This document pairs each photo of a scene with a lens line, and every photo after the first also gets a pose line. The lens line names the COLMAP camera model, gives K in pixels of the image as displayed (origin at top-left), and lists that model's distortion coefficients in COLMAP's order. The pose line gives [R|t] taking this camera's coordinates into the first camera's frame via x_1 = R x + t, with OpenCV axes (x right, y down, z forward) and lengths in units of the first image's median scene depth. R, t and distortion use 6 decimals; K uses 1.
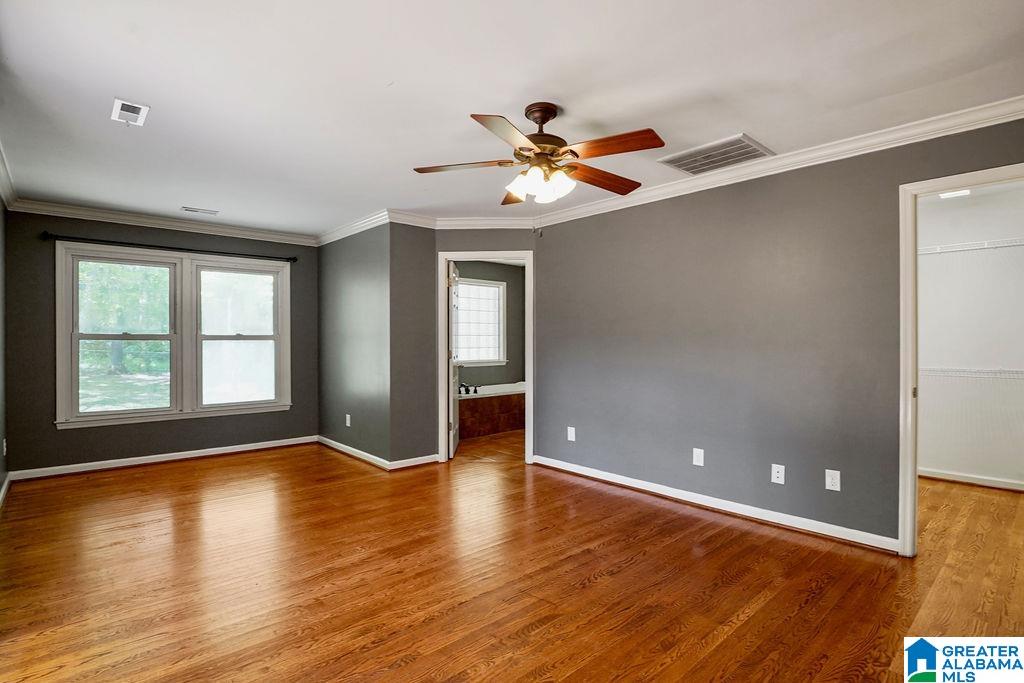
lens RADIAL K [[506.0, 0, 509.4], [0, 506.0, 342.4], [0, 0, 1]] dist [-0.011807, -0.000138]
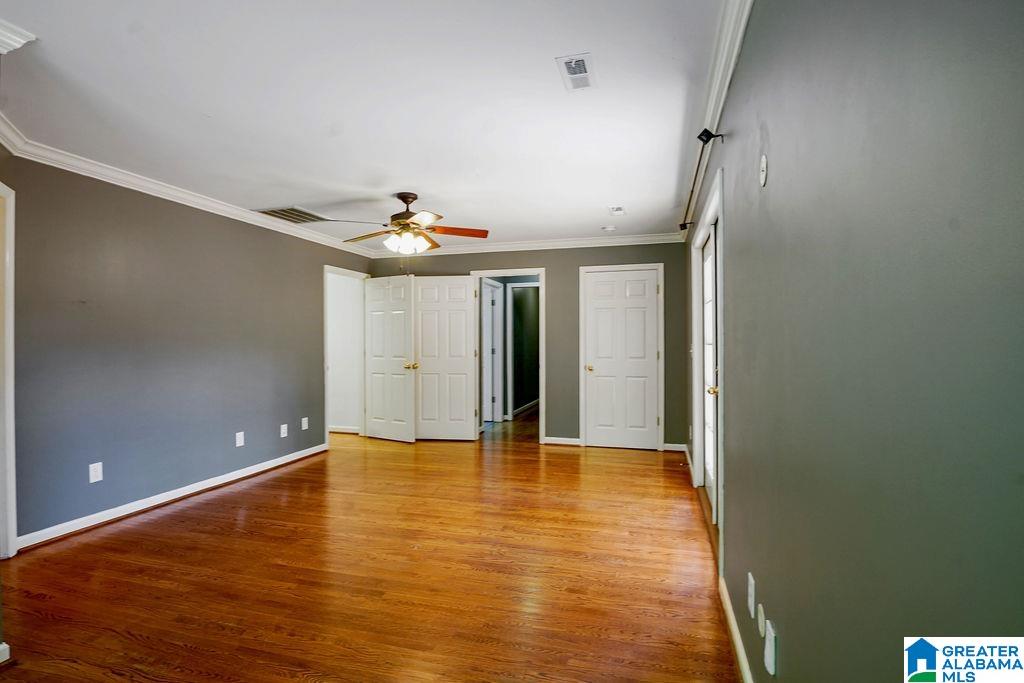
lens RADIAL K [[506.0, 0, 509.4], [0, 506.0, 342.4], [0, 0, 1]] dist [-0.011807, -0.000138]
pose [[-0.523633, -0.001463, 0.851943, -0.913538], [0.002680, 0.999991, 0.003365, -0.008020], [-0.851940, 0.004045, -0.523624, 0.988584]]
